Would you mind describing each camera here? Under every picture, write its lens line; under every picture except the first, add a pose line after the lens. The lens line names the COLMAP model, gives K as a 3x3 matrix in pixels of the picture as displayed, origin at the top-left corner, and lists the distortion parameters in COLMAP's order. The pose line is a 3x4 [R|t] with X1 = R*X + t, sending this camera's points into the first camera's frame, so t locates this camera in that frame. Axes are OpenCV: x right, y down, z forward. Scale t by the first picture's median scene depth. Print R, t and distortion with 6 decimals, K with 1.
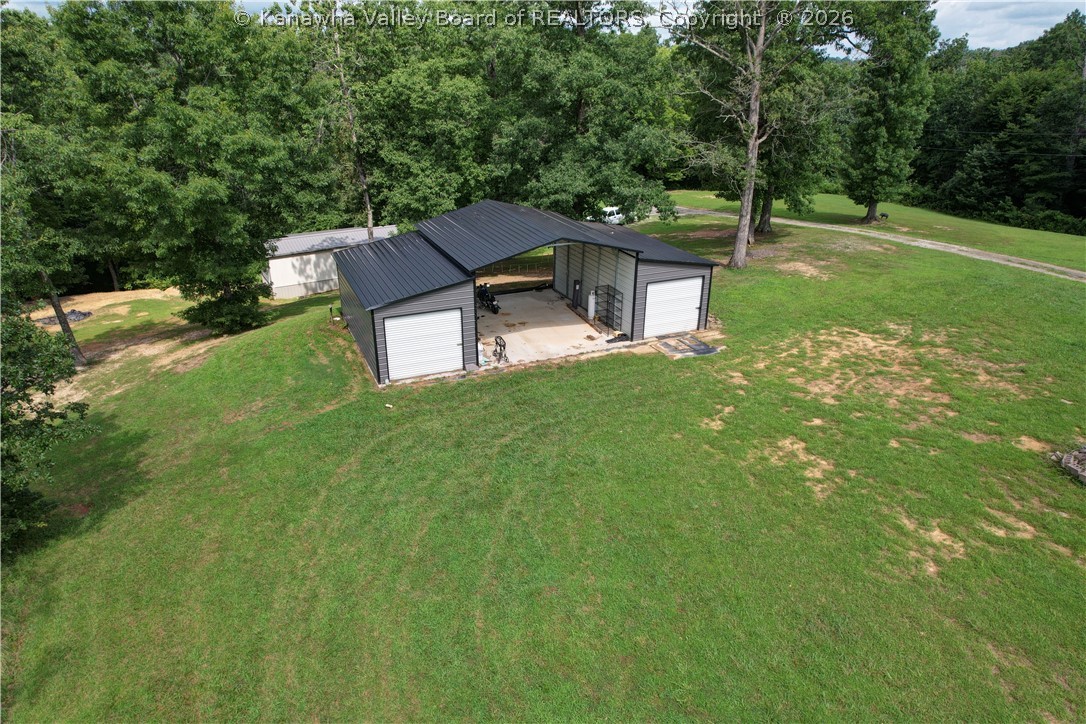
lens RADIAL K [[683.5, 0, 542.8], [0, 683.5, 377.2], [0, 0, 1]] dist [-0.088997, 0.079044]
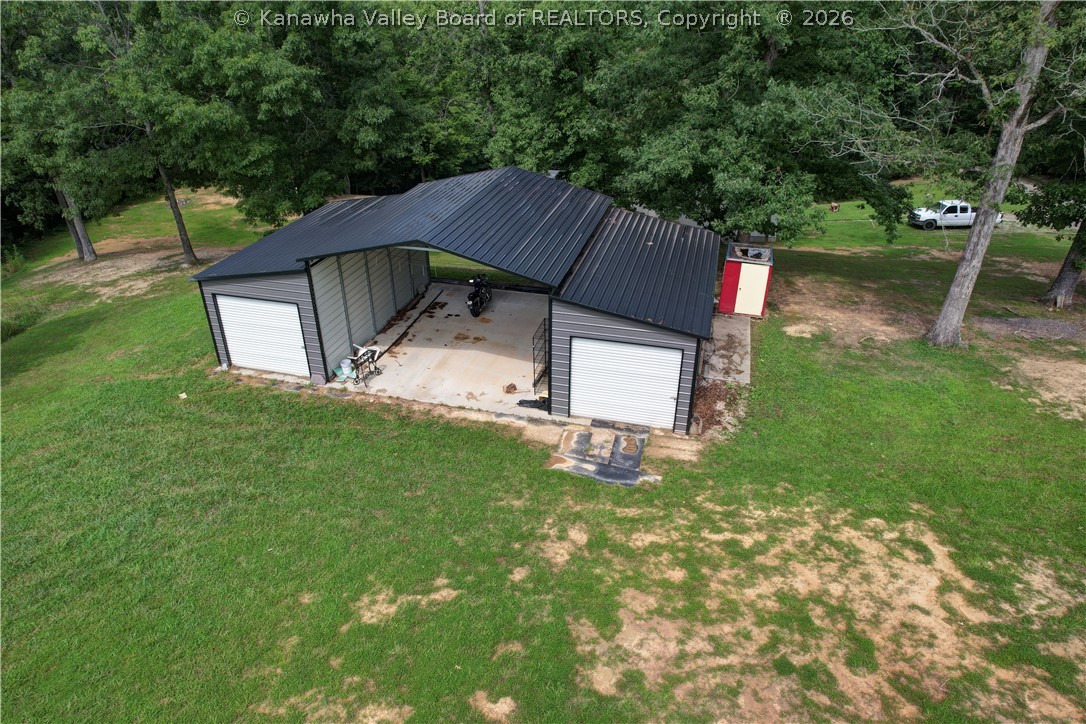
lens RADIAL K [[683.5, 0, 542.8], [0, 683.5, 377.2], [0, 0, 1]] dist [-0.088997, 0.079044]
pose [[0.783678, 0.310032, -0.538265, 0.485346], [-0.261635, 0.950671, 0.166647, -0.201301], [0.563379, 0.010231, 0.826135, 0.470605]]
